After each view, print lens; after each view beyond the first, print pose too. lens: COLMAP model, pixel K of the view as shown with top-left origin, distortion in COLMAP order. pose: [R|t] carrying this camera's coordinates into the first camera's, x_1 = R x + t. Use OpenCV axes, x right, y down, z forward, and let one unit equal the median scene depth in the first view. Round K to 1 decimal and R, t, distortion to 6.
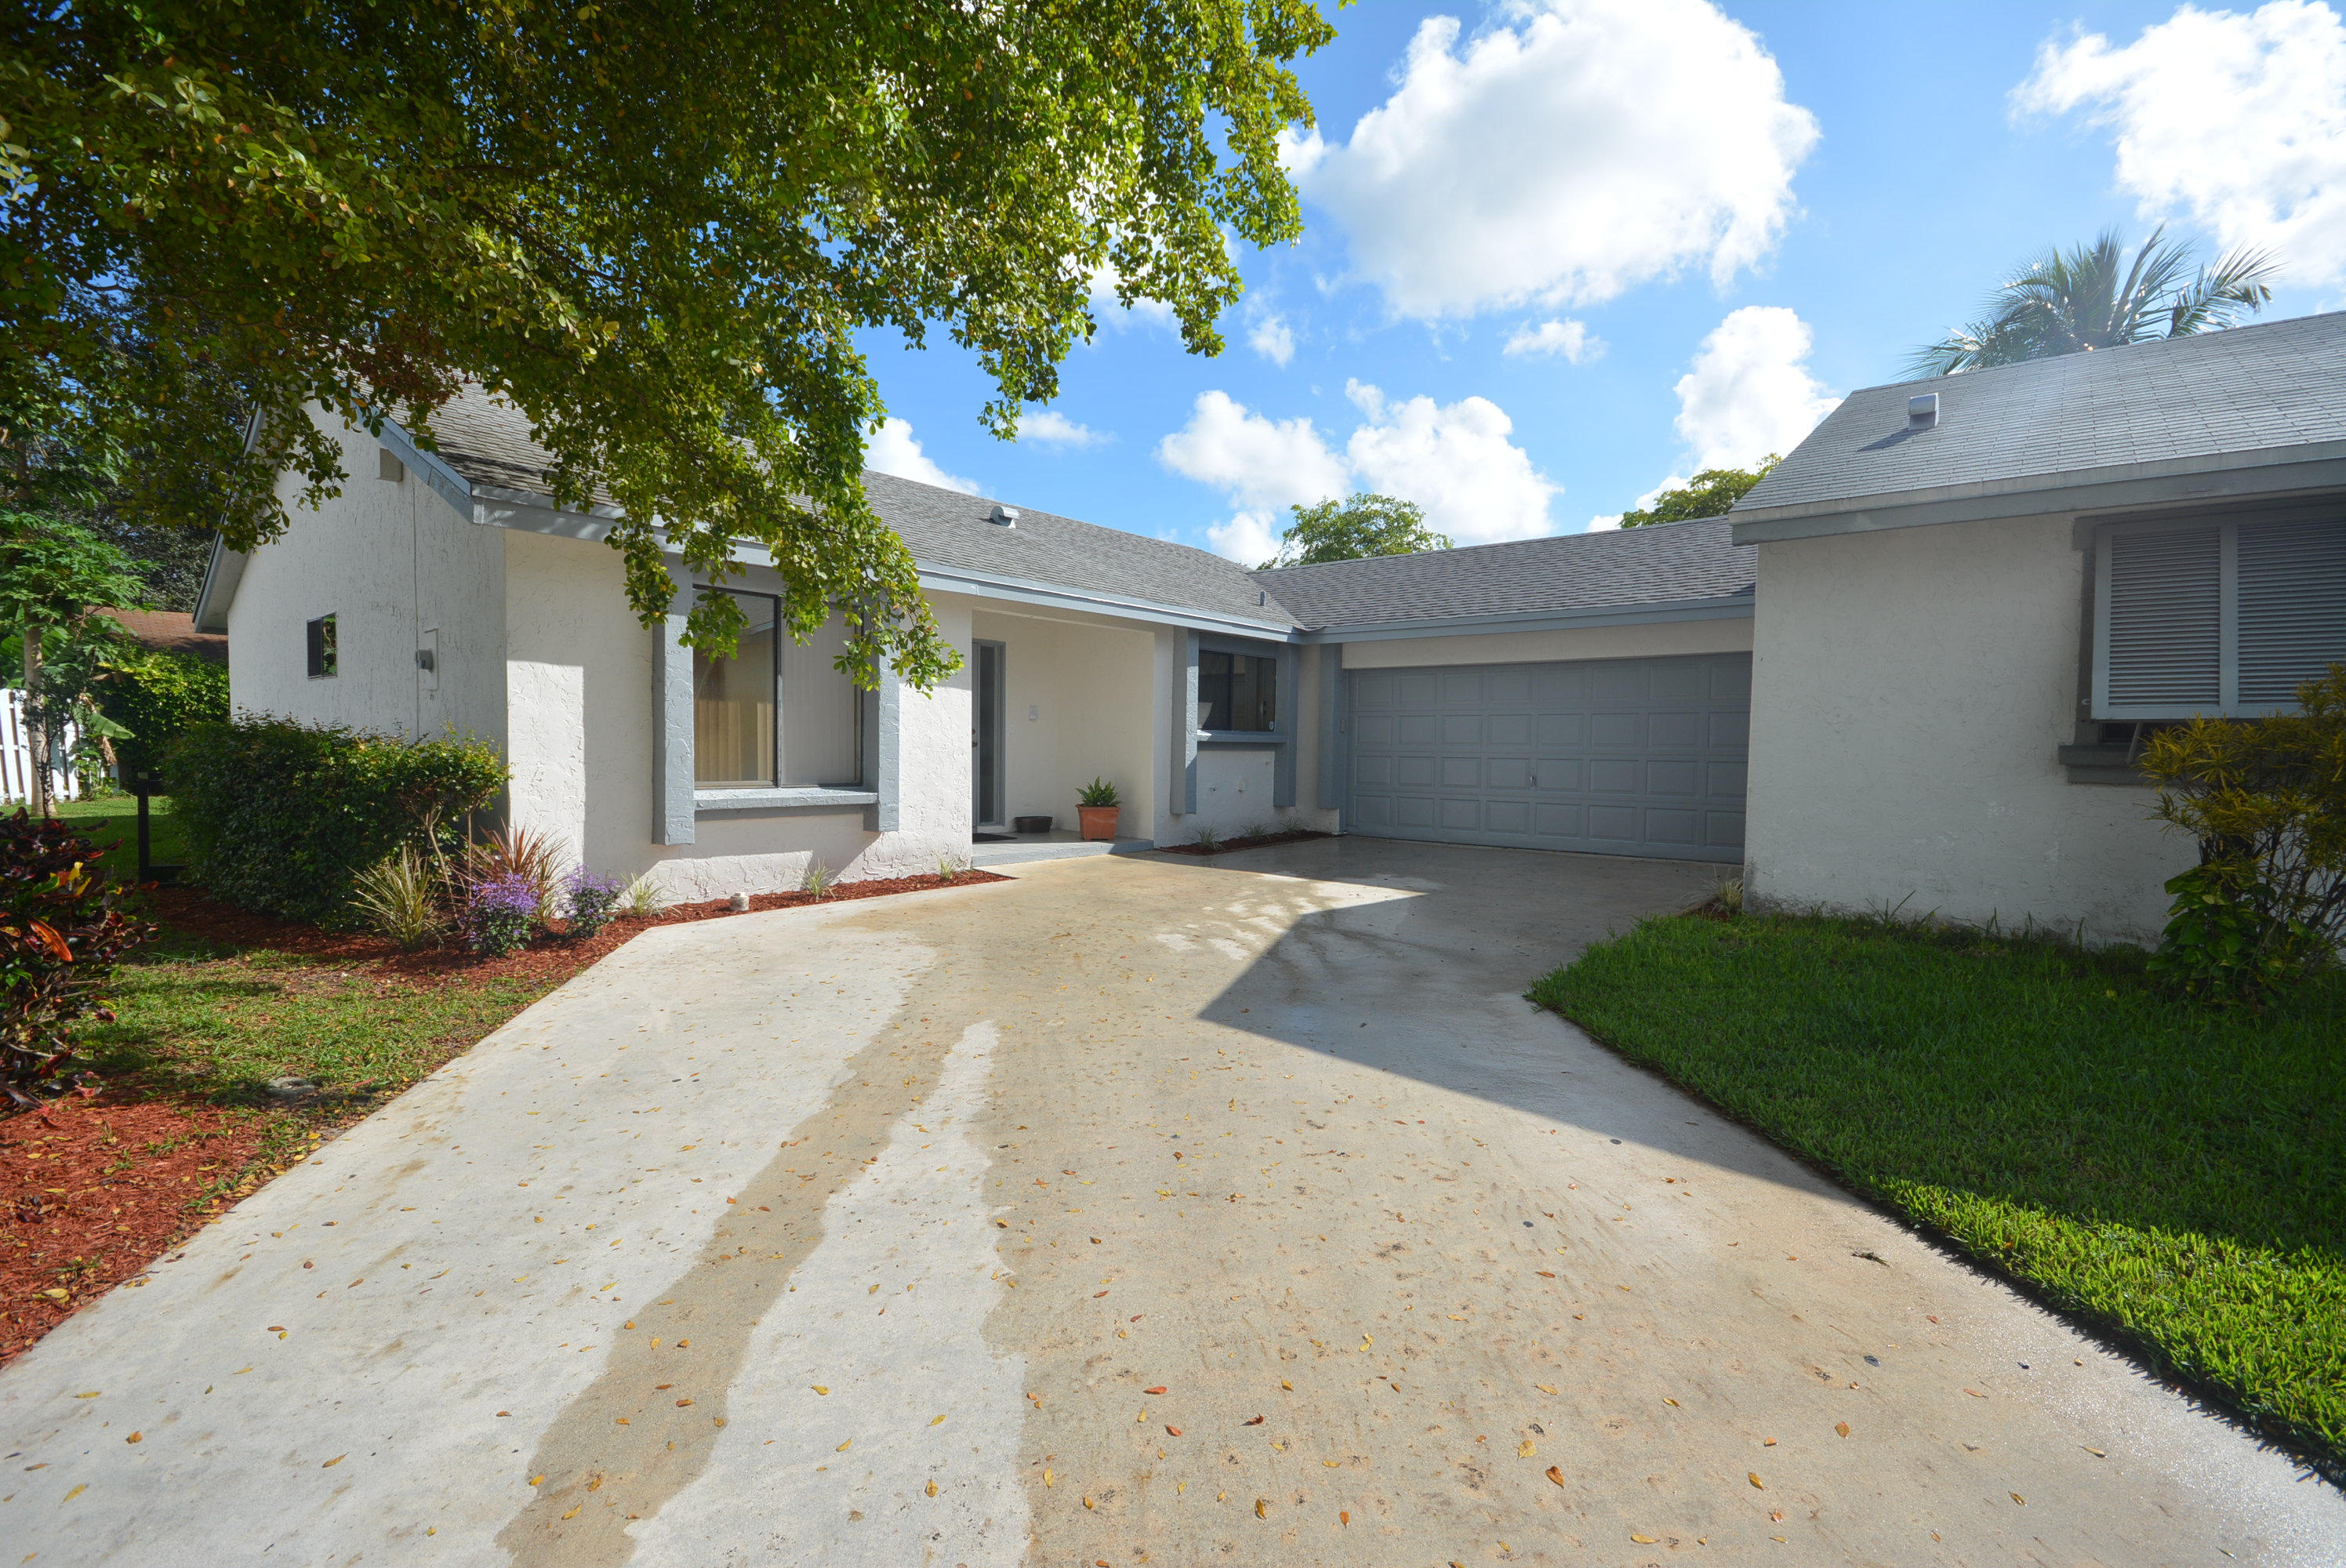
lens RADIAL K [[1036.5, 0, 1177.7], [0, 1036.5, 791.1], [0, 0, 1]] dist [-0.000050, -0.000250]
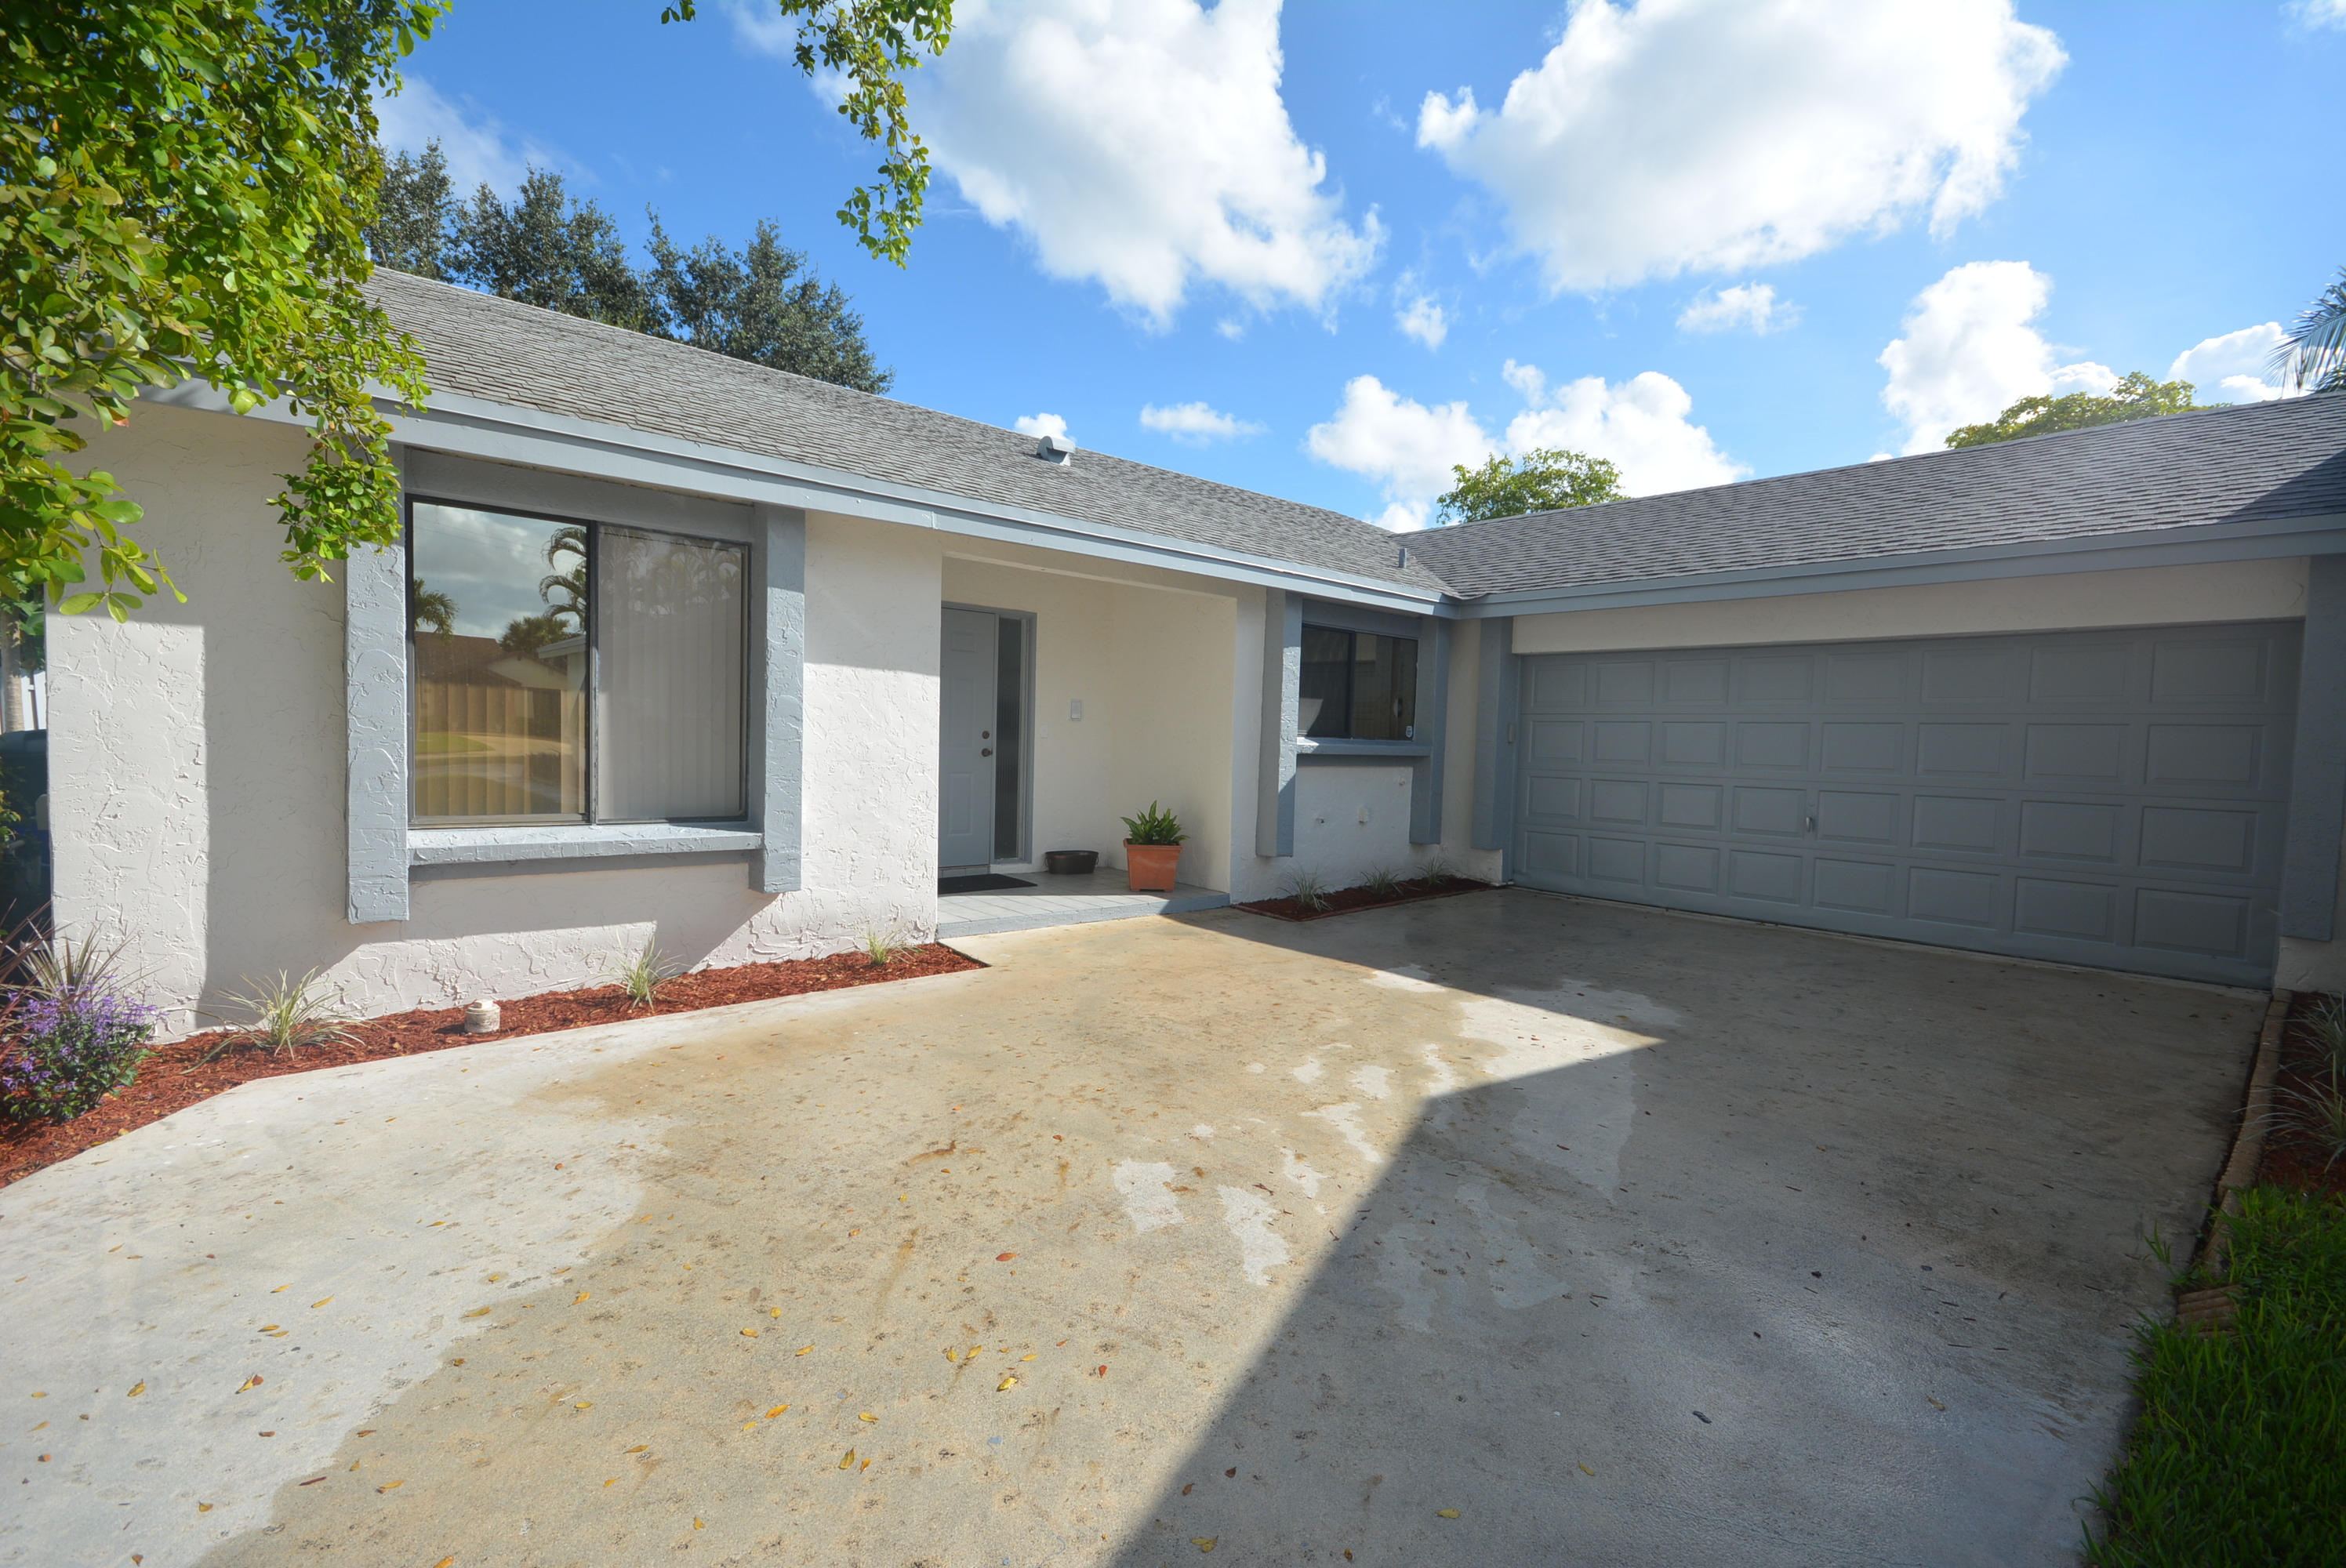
lens RADIAL K [[1002.7, 0, 1160.6], [0, 1002.7, 753.2], [0, 0, 1]] dist [-0.049486, 0.000131]
pose [[0.986170, 0.023235, -0.164097, 0.036517], [-0.027833, 0.999280, -0.025780, -0.026780], [0.163380, 0.029990, 0.986107, 0.301896]]
